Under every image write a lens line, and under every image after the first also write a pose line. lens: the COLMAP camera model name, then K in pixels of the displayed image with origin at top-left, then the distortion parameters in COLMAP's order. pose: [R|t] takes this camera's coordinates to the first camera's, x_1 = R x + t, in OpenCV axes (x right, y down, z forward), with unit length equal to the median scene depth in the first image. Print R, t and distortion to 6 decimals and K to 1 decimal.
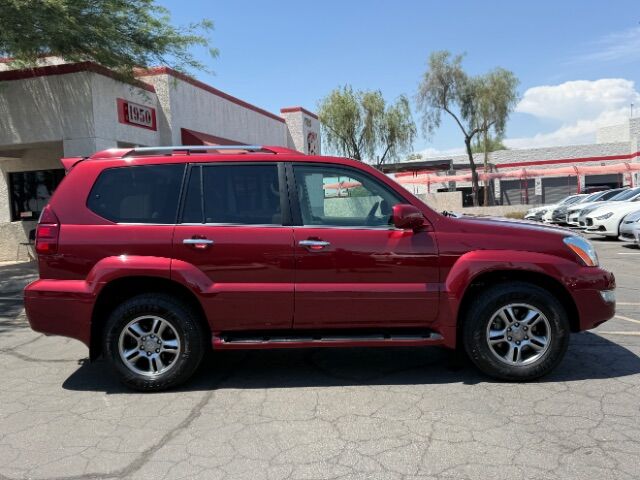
lens RADIAL K [[608.2, 0, 318.3], [0, 608.2, 234.7], [0, 0, 1]] dist [0.010259, 0.000000]
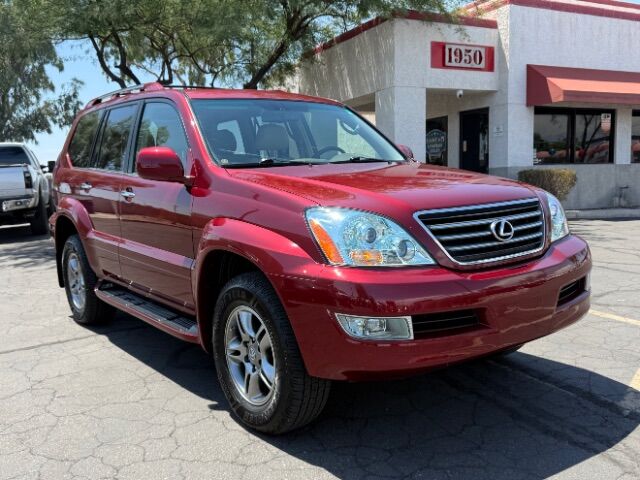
lens RADIAL K [[608.2, 0, 318.9], [0, 608.2, 240.0], [0, 0, 1]] dist [0.010259, 0.000000]
pose [[0.631561, 0.103633, -0.768369, 0.313696], [-0.037213, 0.993936, 0.103469, -0.008216], [0.774433, -0.036753, 0.631588, 0.246602]]
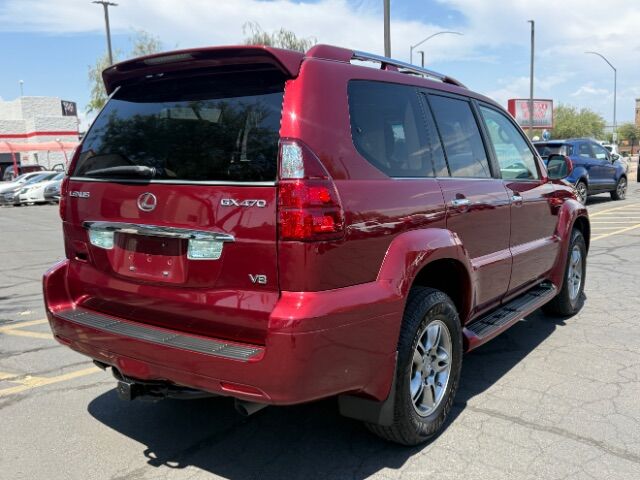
lens RADIAL K [[608.2, 0, 321.0], [0, 608.2, 238.6], [0, 0, 1]] dist [0.010259, 0.000000]
pose [[0.556487, -0.088746, 0.826103, -0.327868], [0.058638, 0.995995, 0.067497, -0.002402], [-0.828785, 0.010880, 0.559462, 0.279148]]
